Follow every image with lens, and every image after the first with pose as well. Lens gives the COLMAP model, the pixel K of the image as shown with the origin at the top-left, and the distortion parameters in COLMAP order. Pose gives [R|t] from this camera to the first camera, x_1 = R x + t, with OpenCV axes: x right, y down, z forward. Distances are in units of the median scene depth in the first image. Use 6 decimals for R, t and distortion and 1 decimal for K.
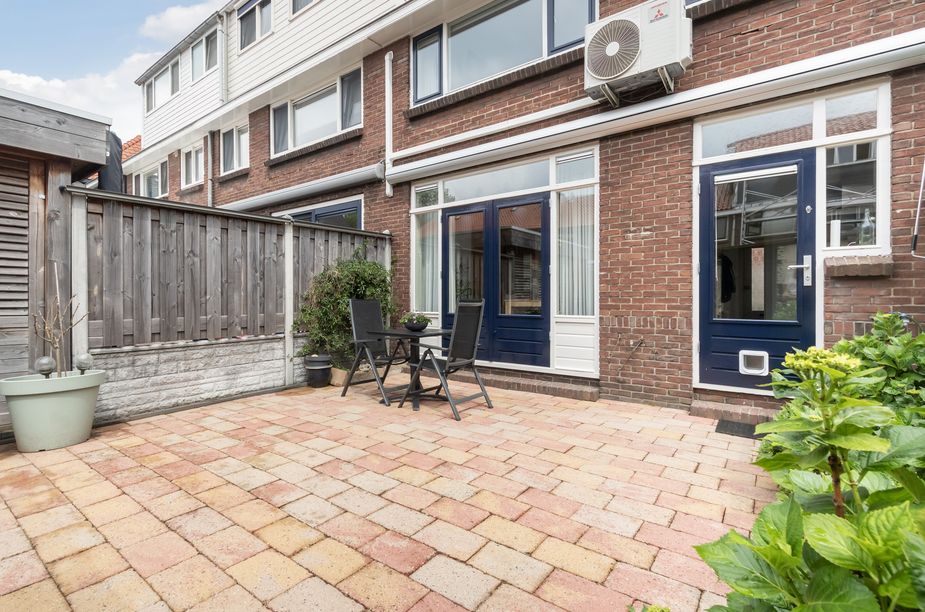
lens RADIAL K [[429.6, 0, 460.5], [0, 429.6, 292.4], [0, 0, 1]] dist [0.001277, -0.000345]
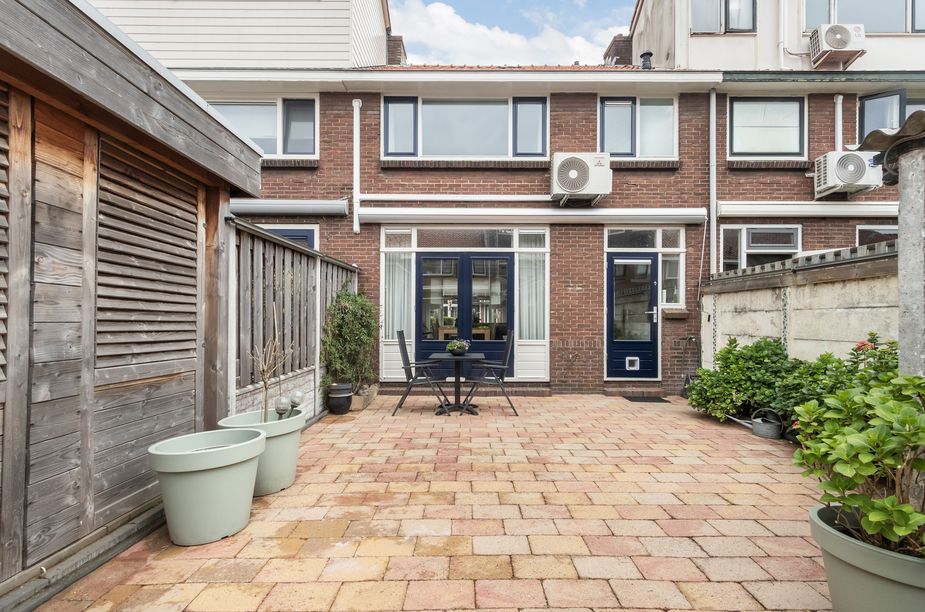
lens RADIAL K [[441.0, 0, 462.5], [0, 441.0, 306.0], [0, 0, 1]] dist [0.002887, 0.000007]
pose [[0.796826, 0.020793, 0.603851, -0.946004], [-0.012439, 0.999760, -0.018012, -0.036627], [-0.604081, 0.006841, 0.796893, -0.061698]]
